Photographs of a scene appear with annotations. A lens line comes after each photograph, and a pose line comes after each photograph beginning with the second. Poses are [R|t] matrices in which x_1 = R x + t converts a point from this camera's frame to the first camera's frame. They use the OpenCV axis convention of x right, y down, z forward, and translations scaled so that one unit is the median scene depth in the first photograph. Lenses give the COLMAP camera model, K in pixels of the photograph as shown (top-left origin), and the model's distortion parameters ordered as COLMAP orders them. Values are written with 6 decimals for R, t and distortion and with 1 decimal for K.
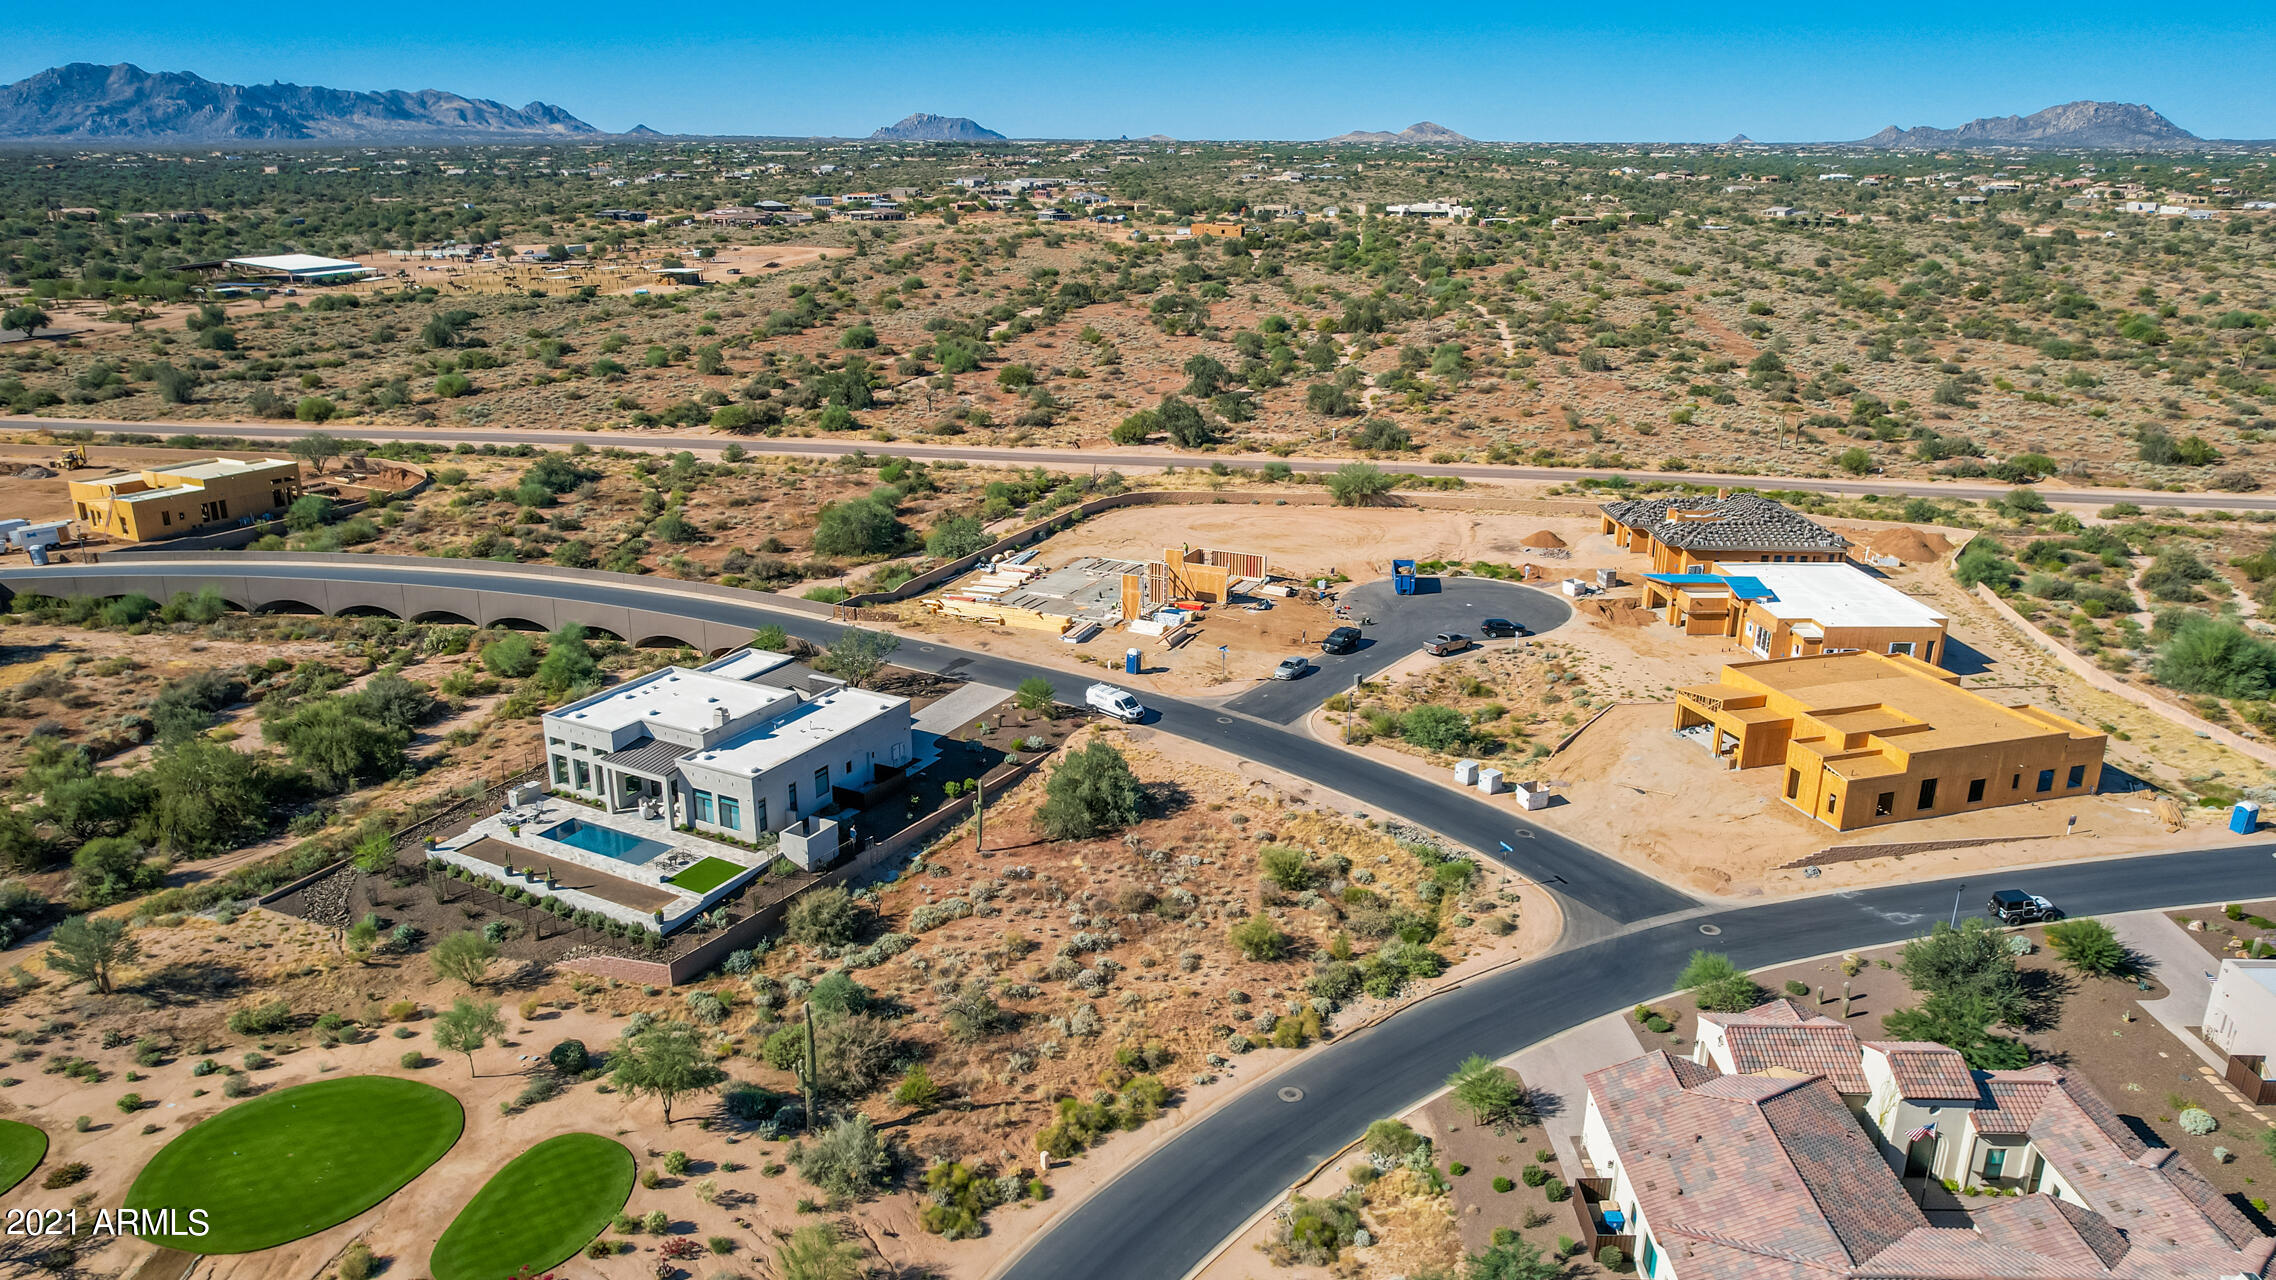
lens RADIAL K [[1471.6, 0, 1149.6], [0, 1471.6, 646.9], [0, 0, 1]] dist [-0.077518, 0.066674]
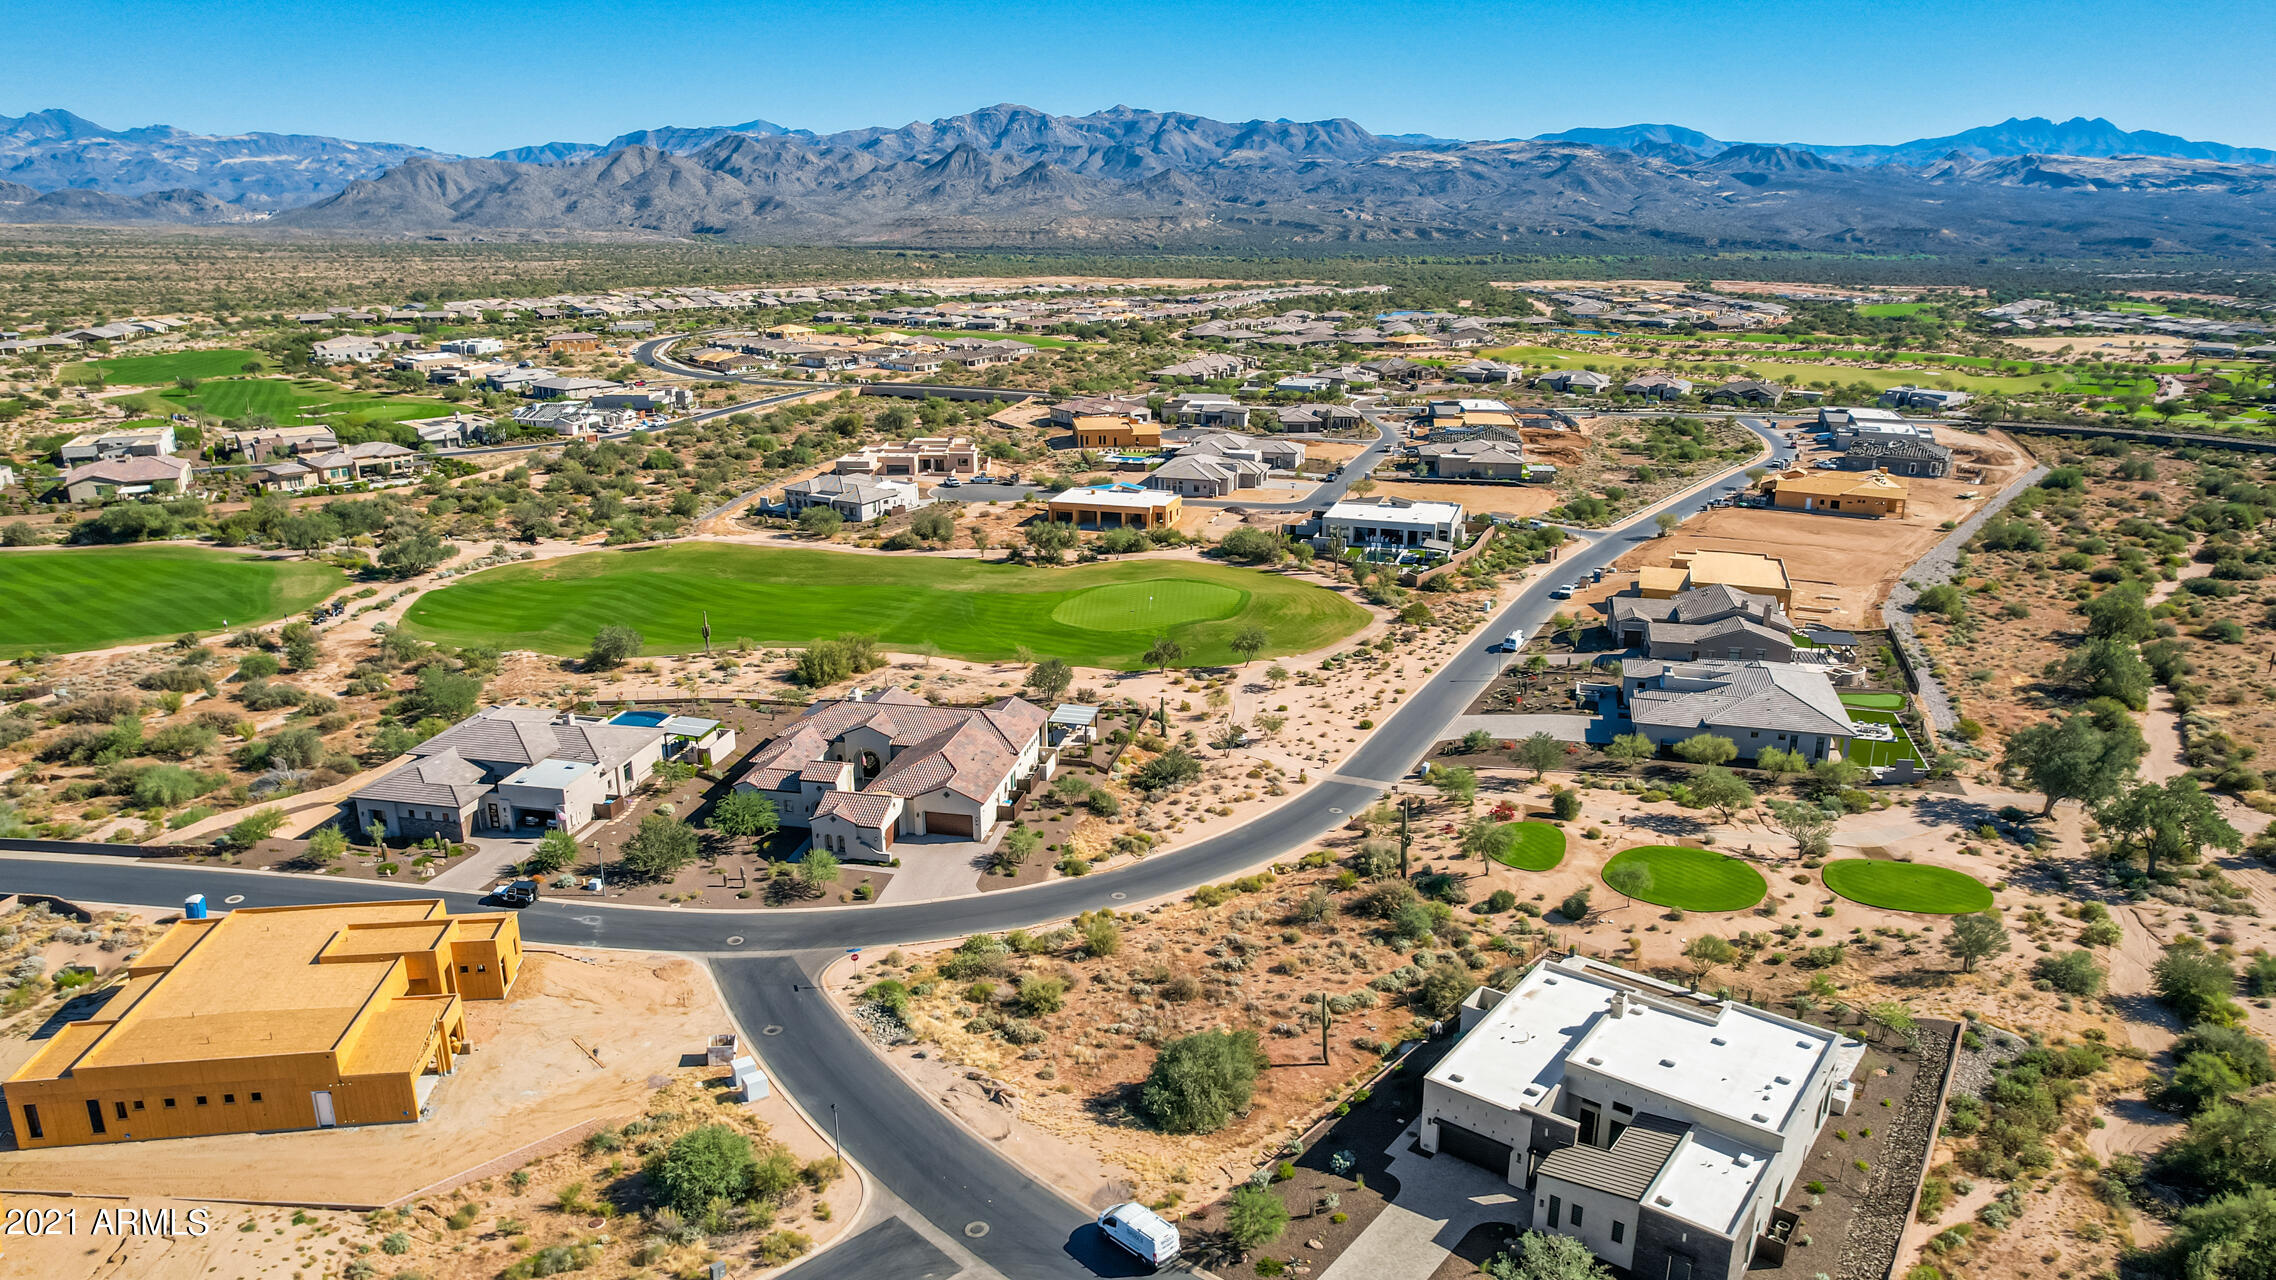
lens RADIAL K [[1471.6, 0, 1149.6], [0, 1471.6, 646.9], [0, 0, 1]] dist [-0.077518, 0.066674]
pose [[-0.984463, -0.064278, 0.163405, -0.150003], [0.041599, 0.818721, 0.572682, -0.690681], [-0.170594, 0.570582, -0.803327, 1.736711]]
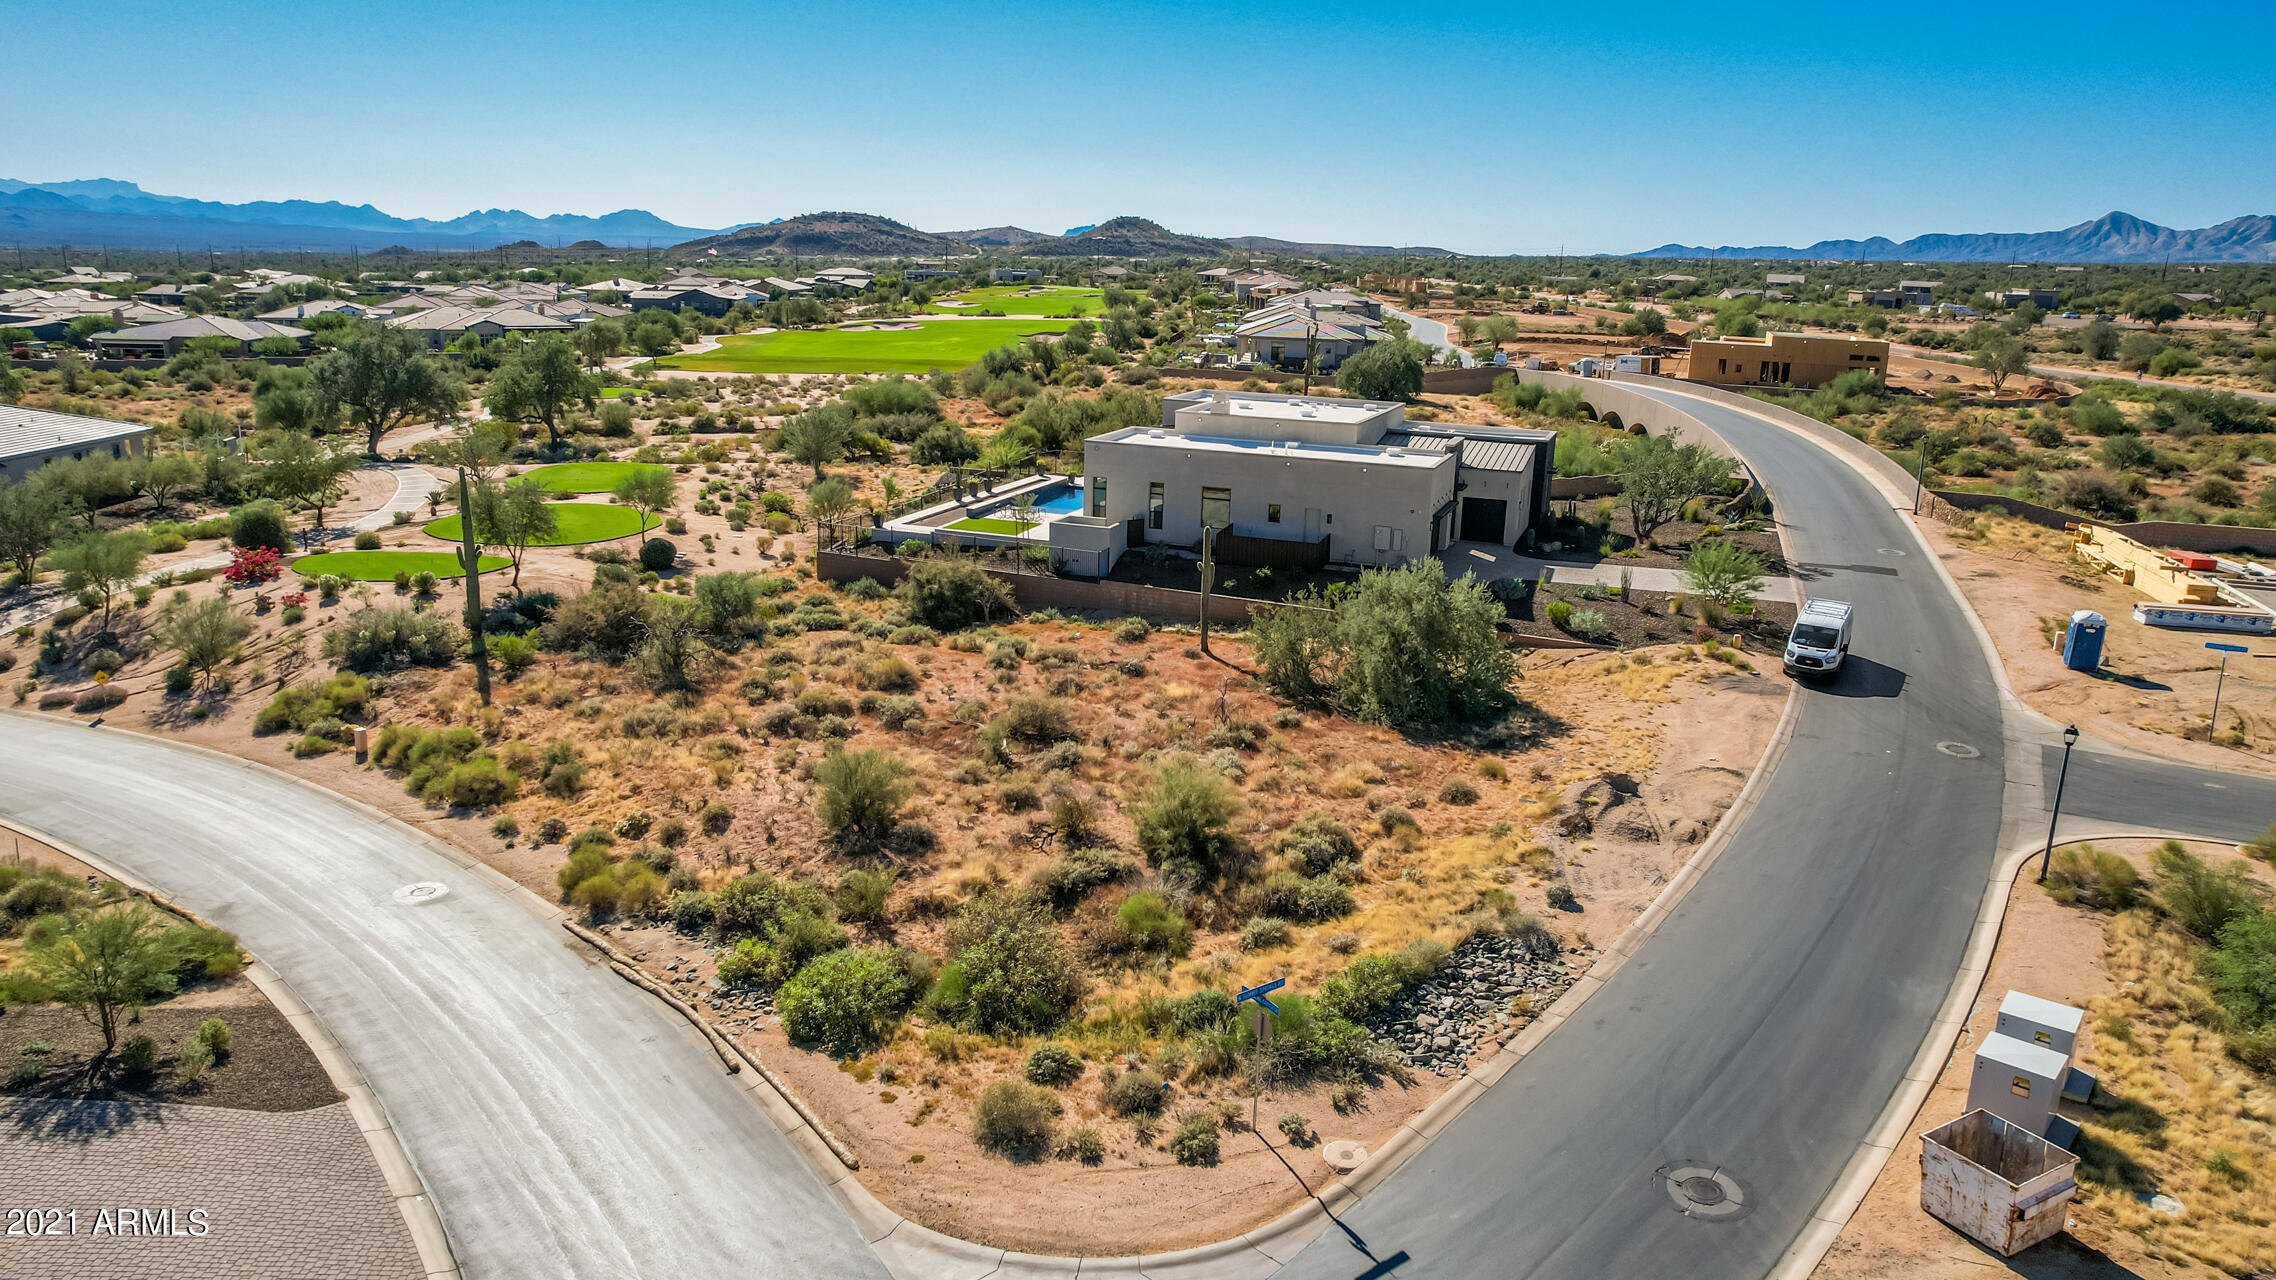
lens RADIAL K [[1505.9, 0, 1147.4], [0, 1505.9, 646.8], [0, 0, 1]] dist [-0.081106, 0.070659]
pose [[0.120353, 0.248557, -0.961111, 0.508348], [-0.339439, 0.920099, 0.195445, 0.022103], [0.932897, 0.302716, 0.195107, 0.903109]]
